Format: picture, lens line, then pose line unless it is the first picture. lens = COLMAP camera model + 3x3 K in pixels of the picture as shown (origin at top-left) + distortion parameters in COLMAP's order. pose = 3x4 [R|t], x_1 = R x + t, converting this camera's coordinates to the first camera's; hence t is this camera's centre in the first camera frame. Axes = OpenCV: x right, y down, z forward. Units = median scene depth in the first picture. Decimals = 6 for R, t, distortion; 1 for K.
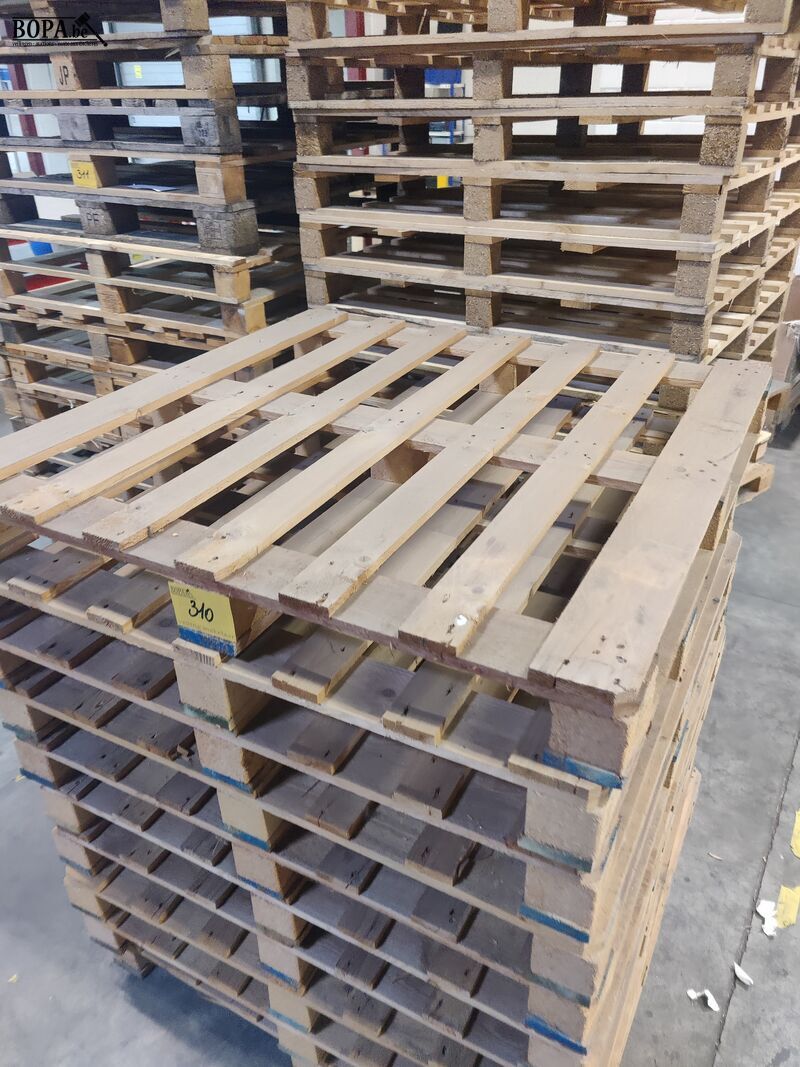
lens RADIAL K [[802.7, 0, 400.0], [0, 802.7, 533.5], [0, 0, 1]] dist [0.106099, -0.114999]
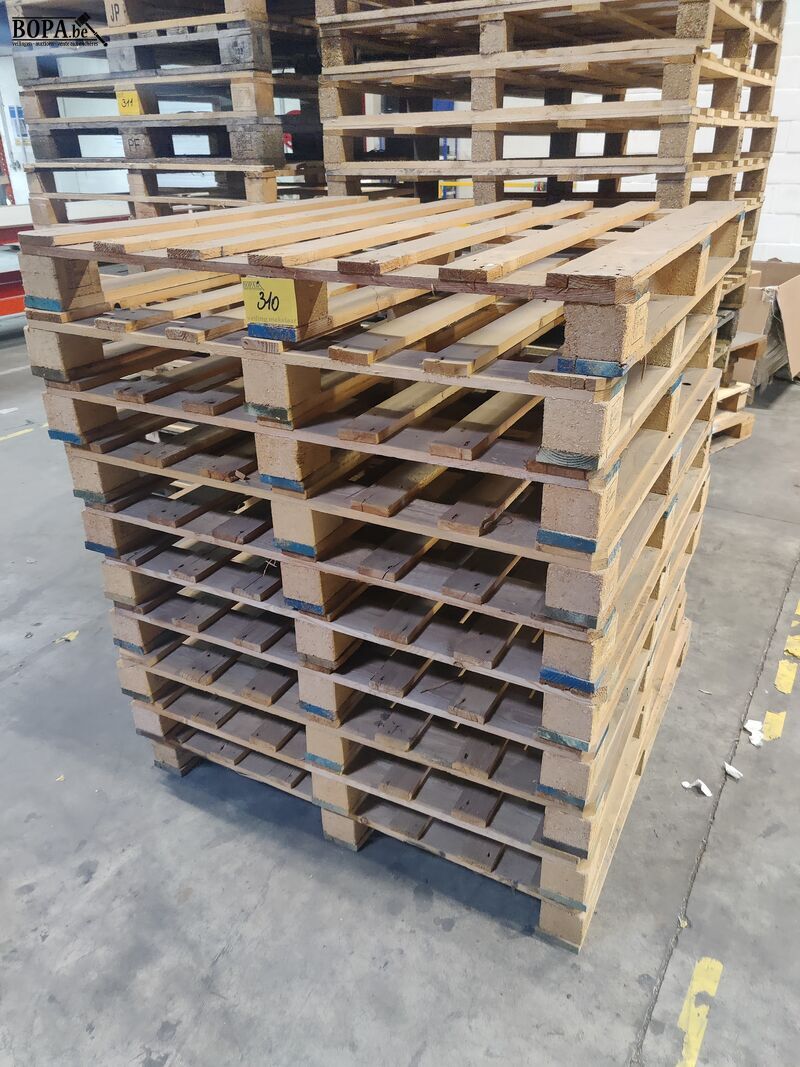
lens RADIAL K [[805.7, 0, 393.7], [0, 805.7, 533.0], [0, 0, 1]] dist [0.071451, -0.076873]
pose [[0.999982, -0.000397, 0.006058, -0.036507], [0.000821, 0.997538, -0.070124, 0.278754], [-0.006015, 0.070127, 0.997520, -0.092080]]
